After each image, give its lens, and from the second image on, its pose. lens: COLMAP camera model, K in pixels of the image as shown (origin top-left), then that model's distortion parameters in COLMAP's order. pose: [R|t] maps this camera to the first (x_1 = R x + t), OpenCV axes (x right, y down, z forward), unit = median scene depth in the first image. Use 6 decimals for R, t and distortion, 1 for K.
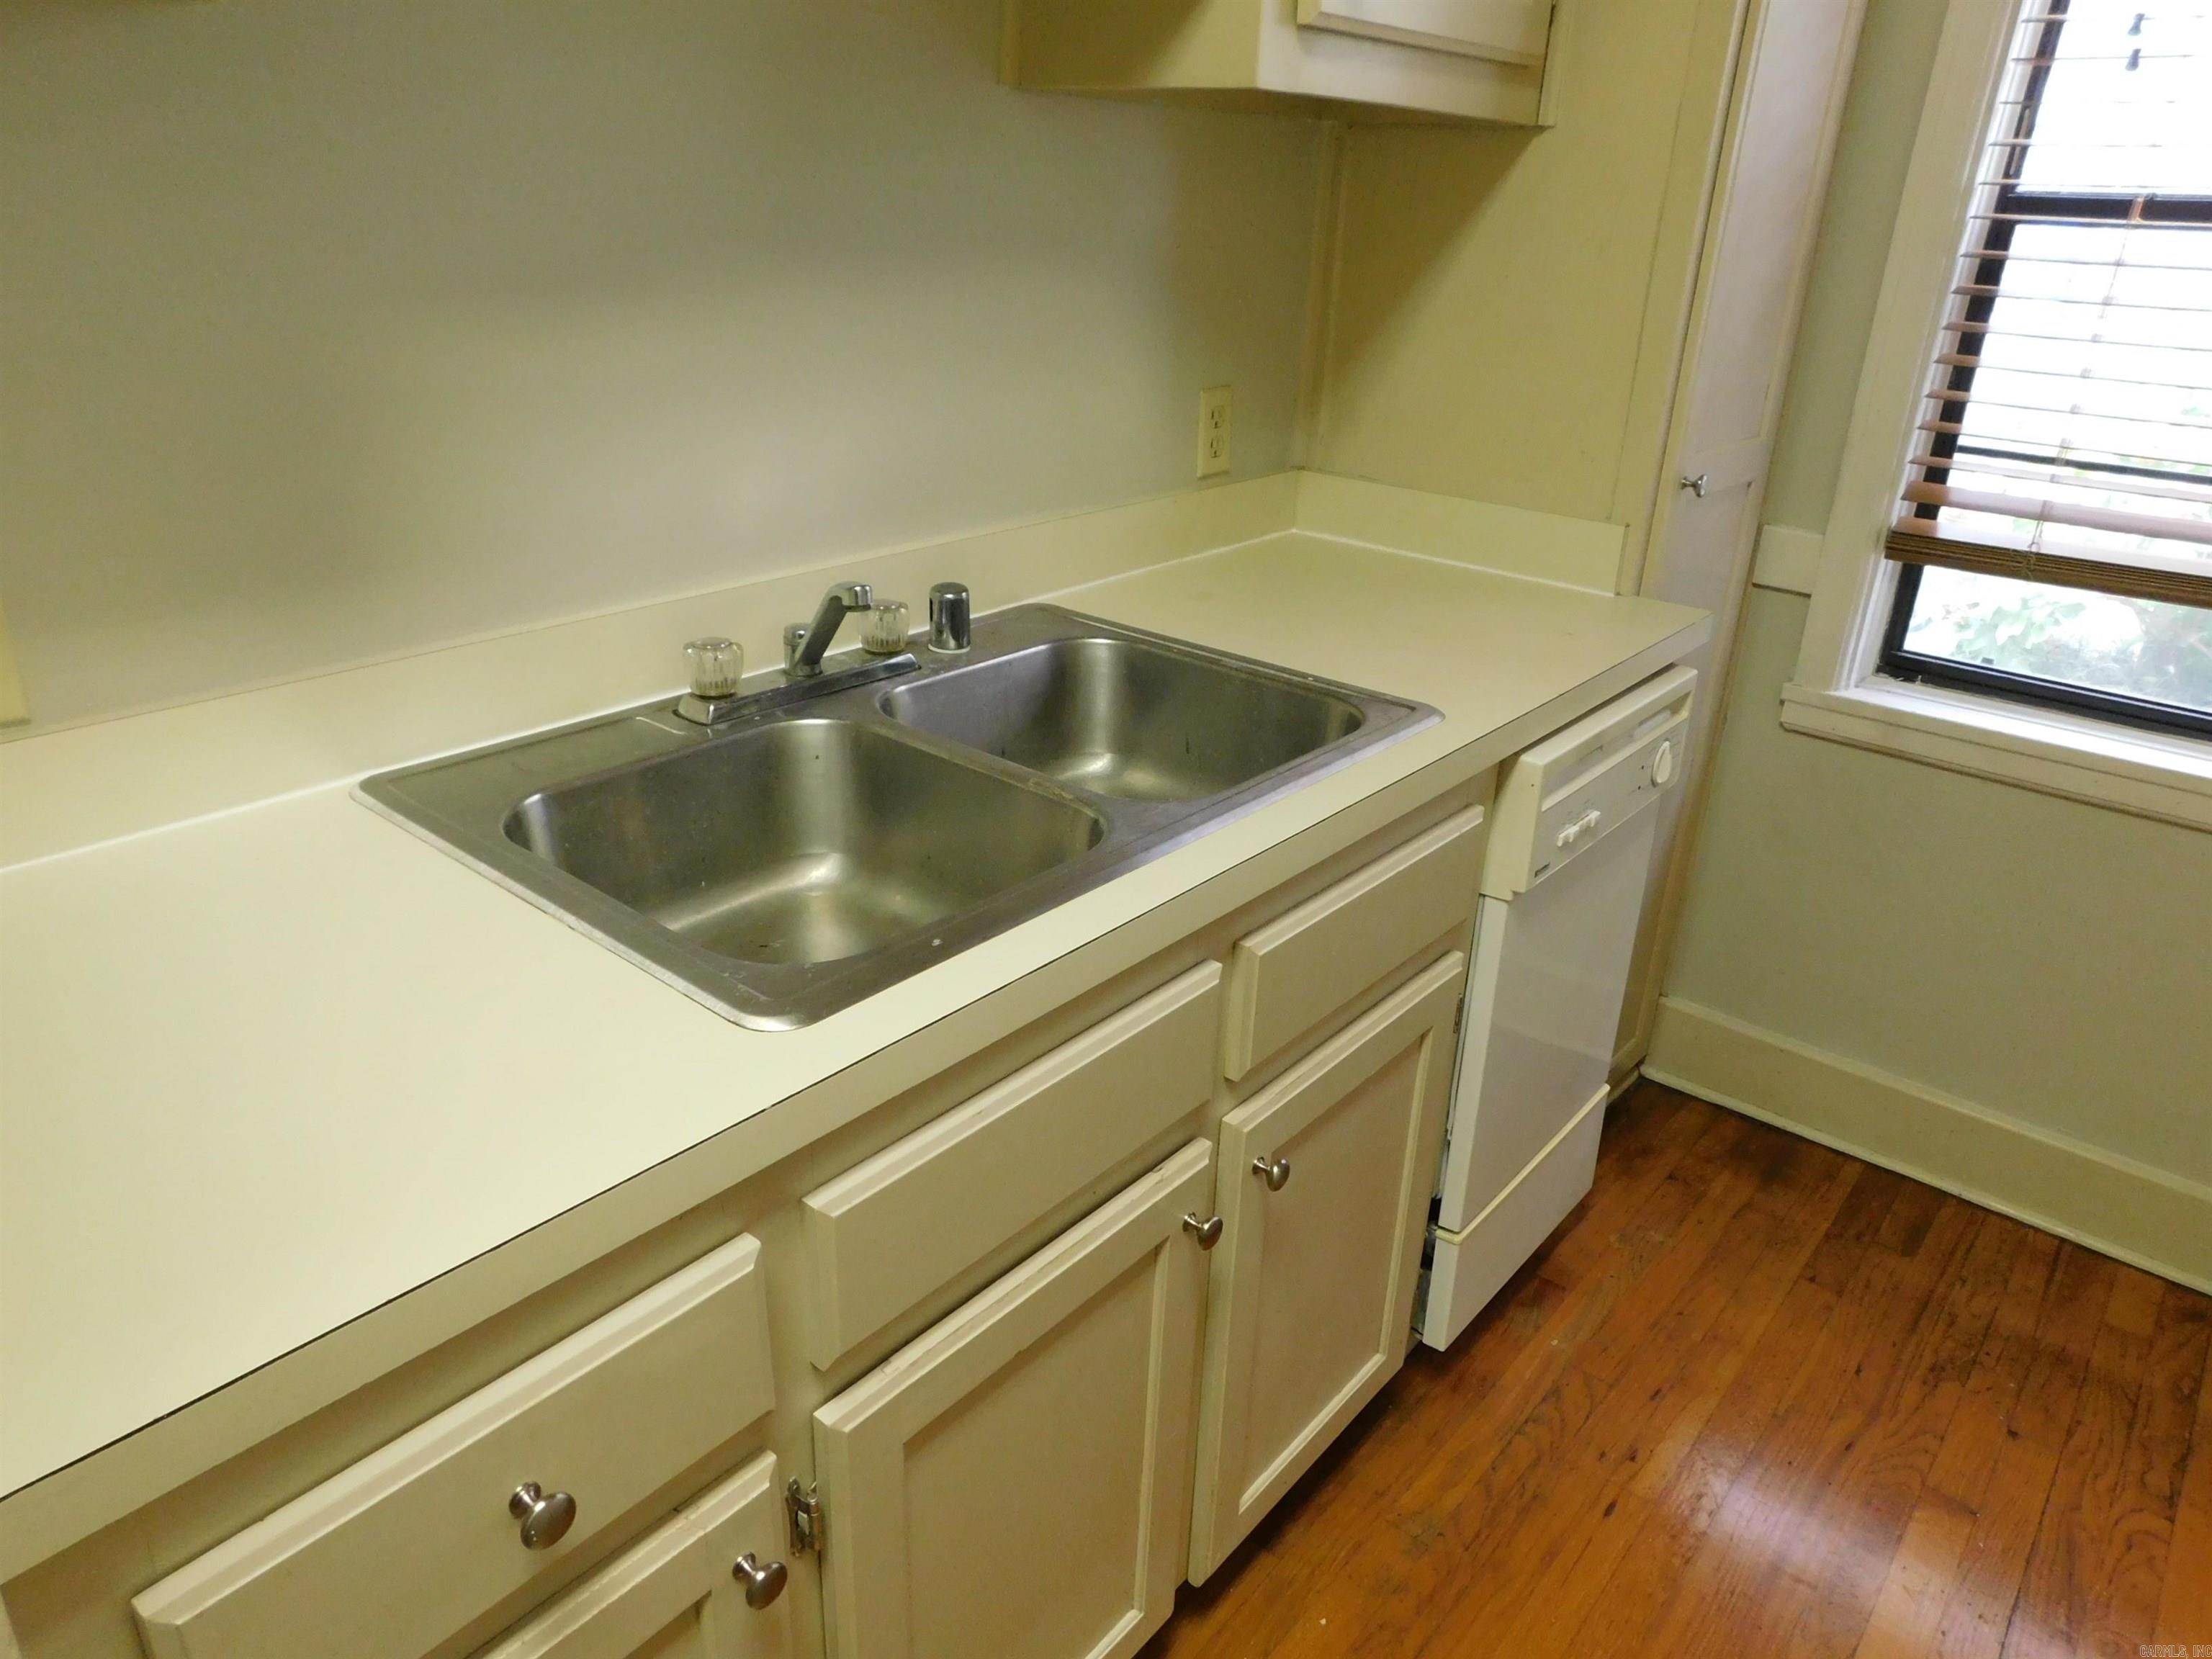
lens RADIAL K [[1455.3, 0, 1110.2], [0, 1455.3, 820.9], [0, 0, 1]] dist [-0.068905, 0.059650]
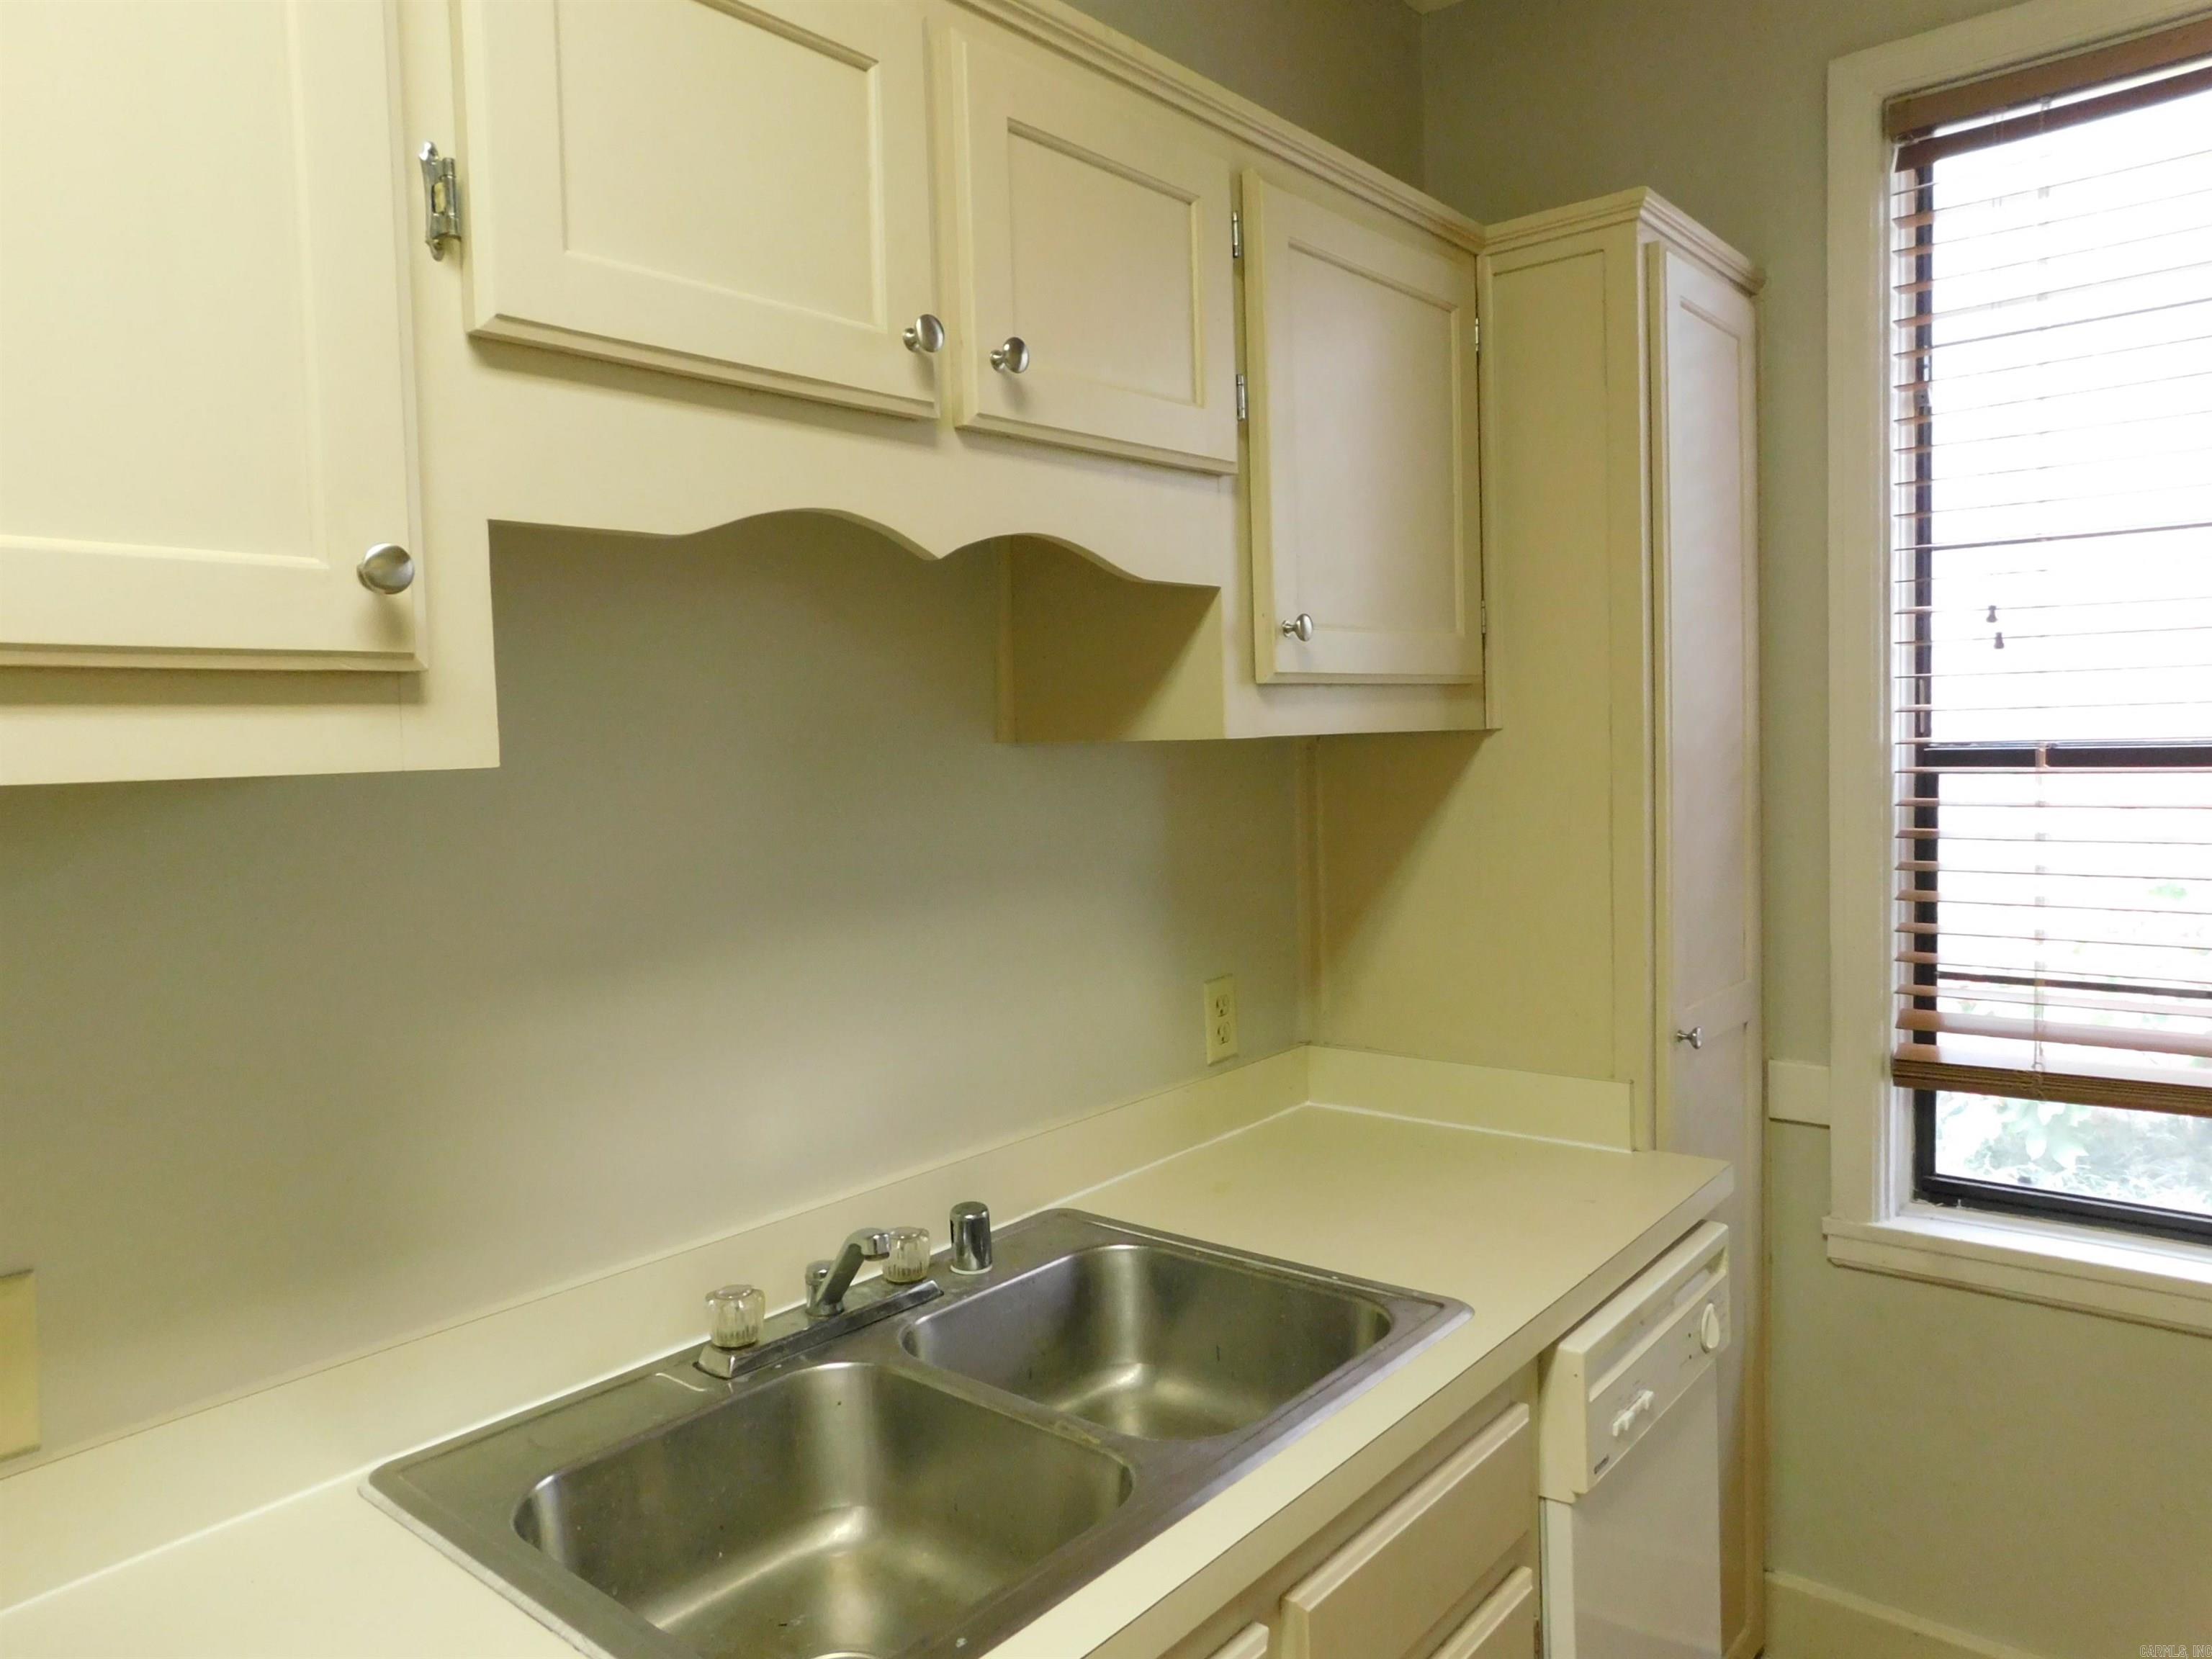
lens RADIAL K [[1455.3, 0, 1110.2], [0, 1455.3, 820.9], [0, 0, 1]] dist [-0.068905, 0.059650]
pose [[0.997432, -0.071061, -0.008889, 0.015055], [0.063617, 0.936190, -0.345690, -0.056047], [0.032887, 0.344237, 0.938307, -0.036592]]
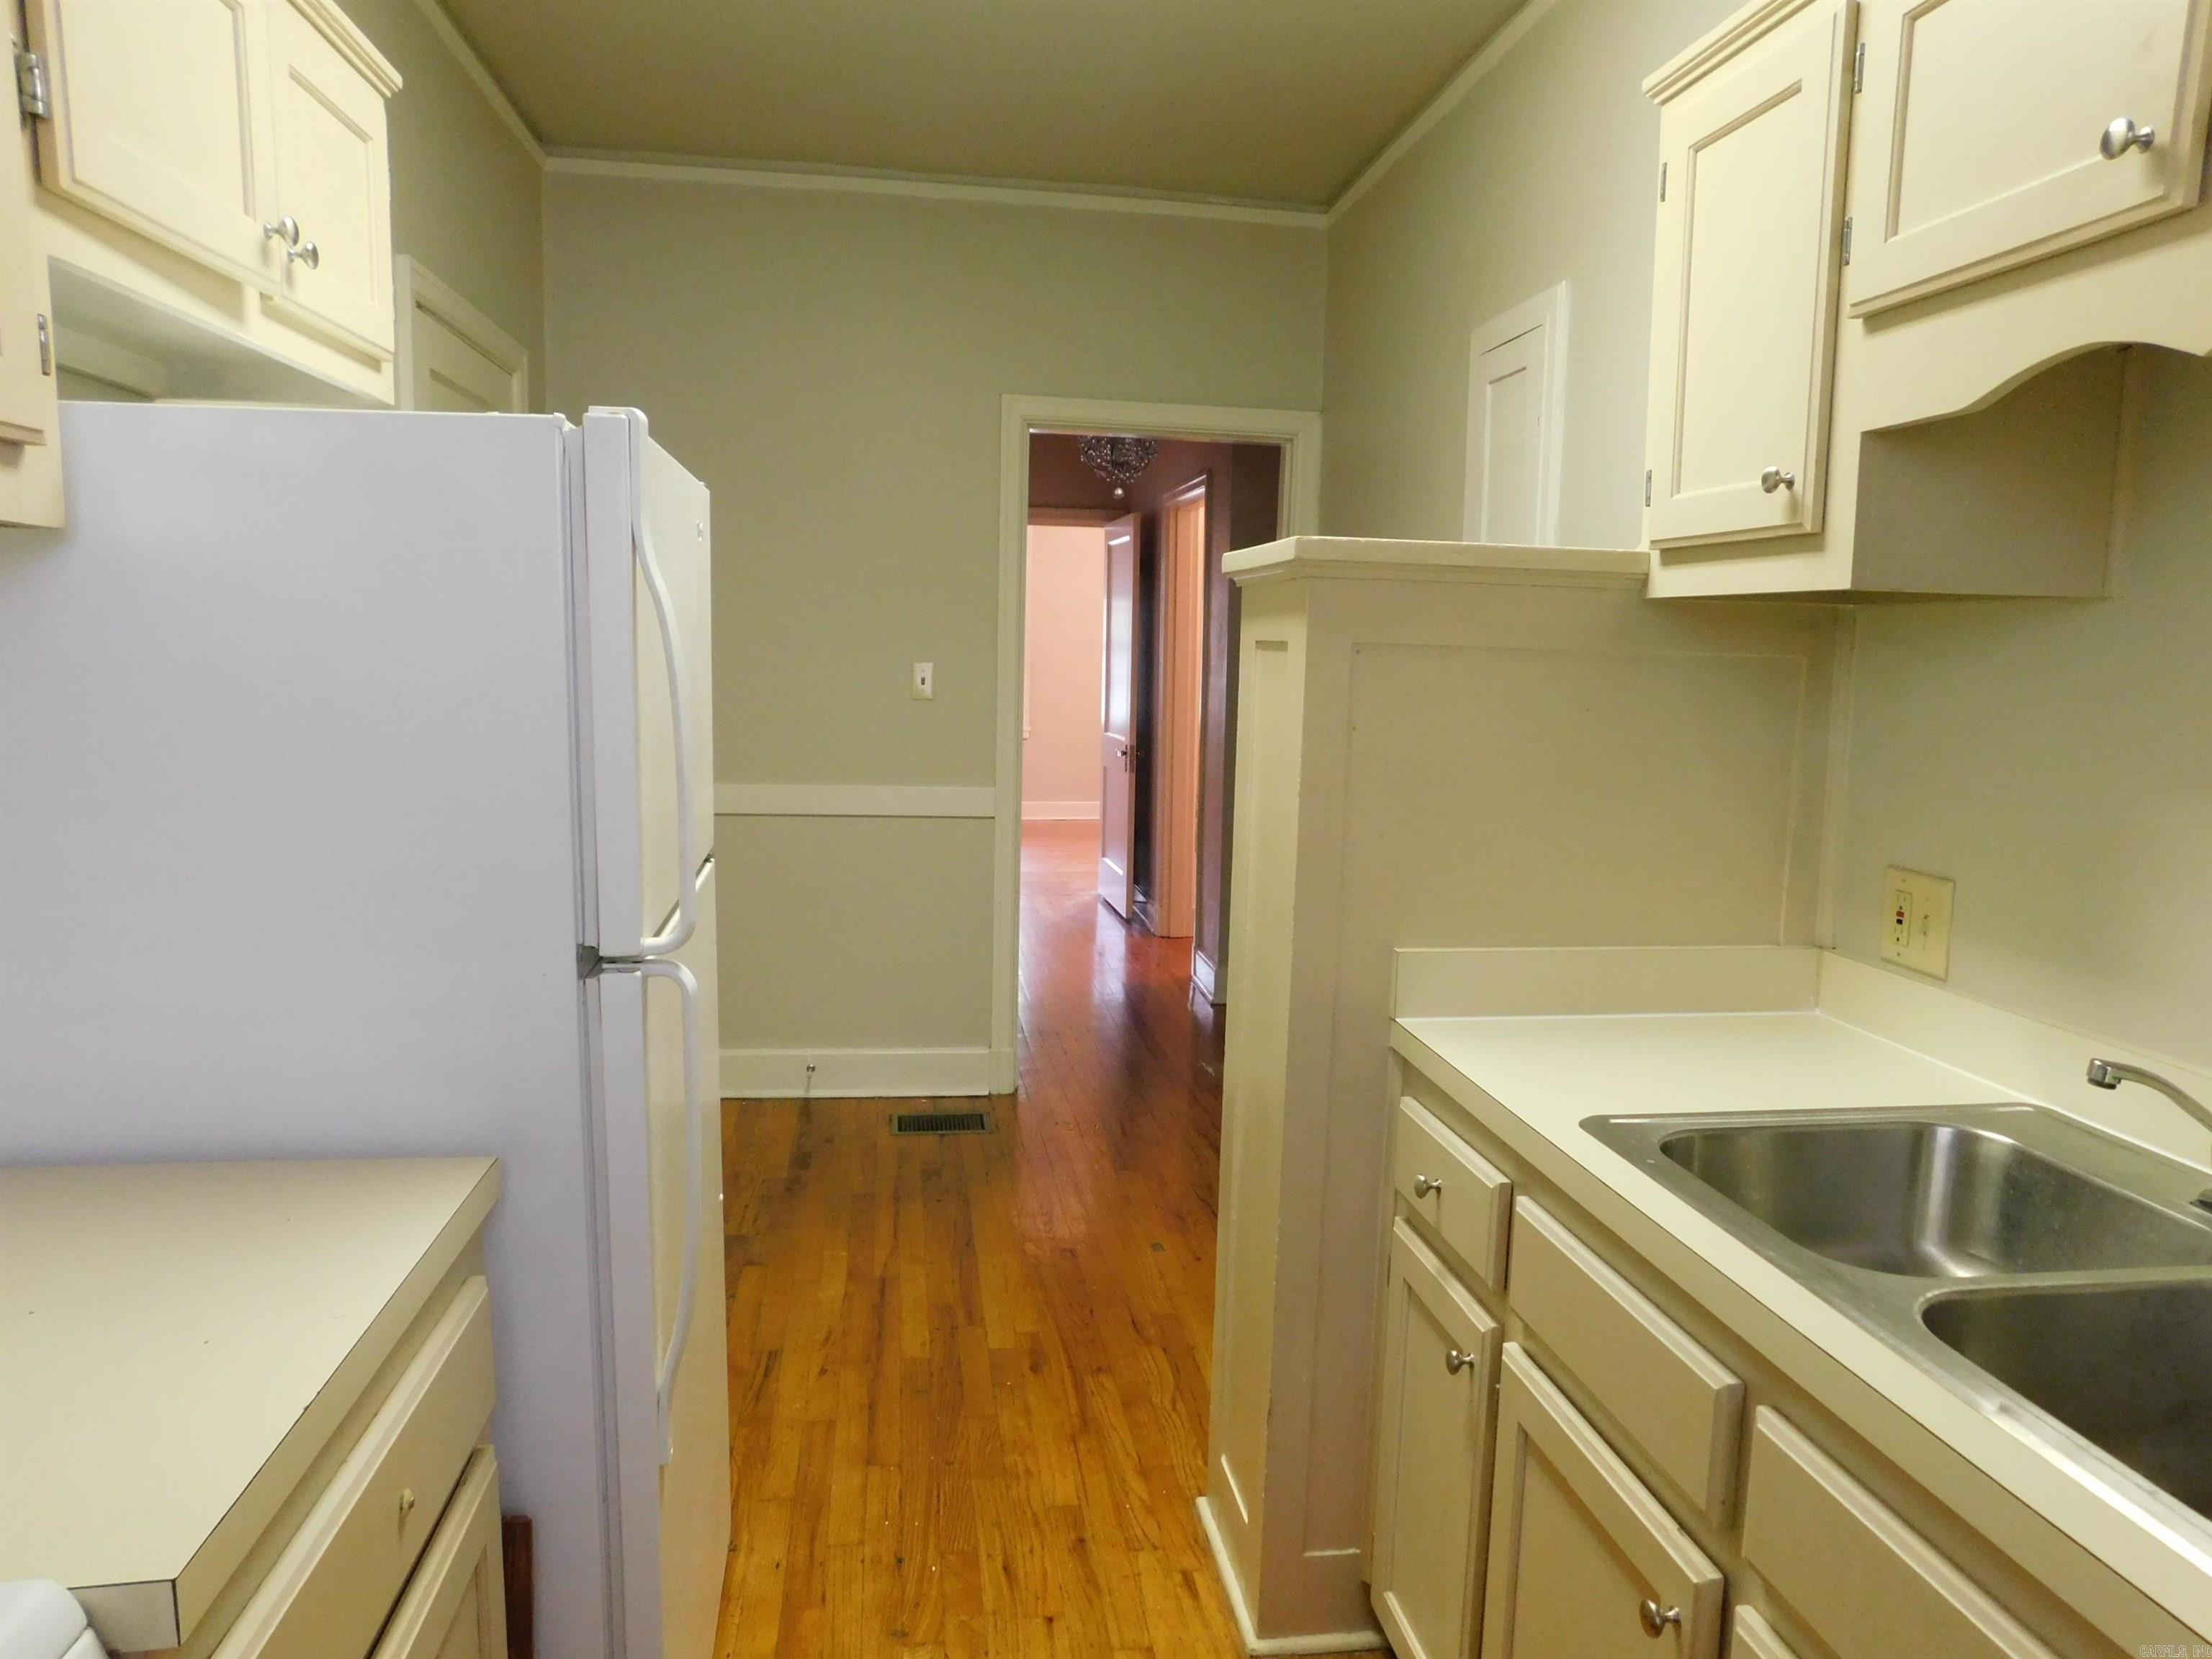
lens RADIAL K [[1455.3, 0, 1110.2], [0, 1455.3, 820.9], [0, 0, 1]] dist [-0.068905, 0.059650]
pose [[-0.657168, 0.042875, -0.752524, 0.804622], [-0.340673, 0.873691, 0.347283, -0.327658], [0.672363, 0.484588, -0.559556, 0.784908]]
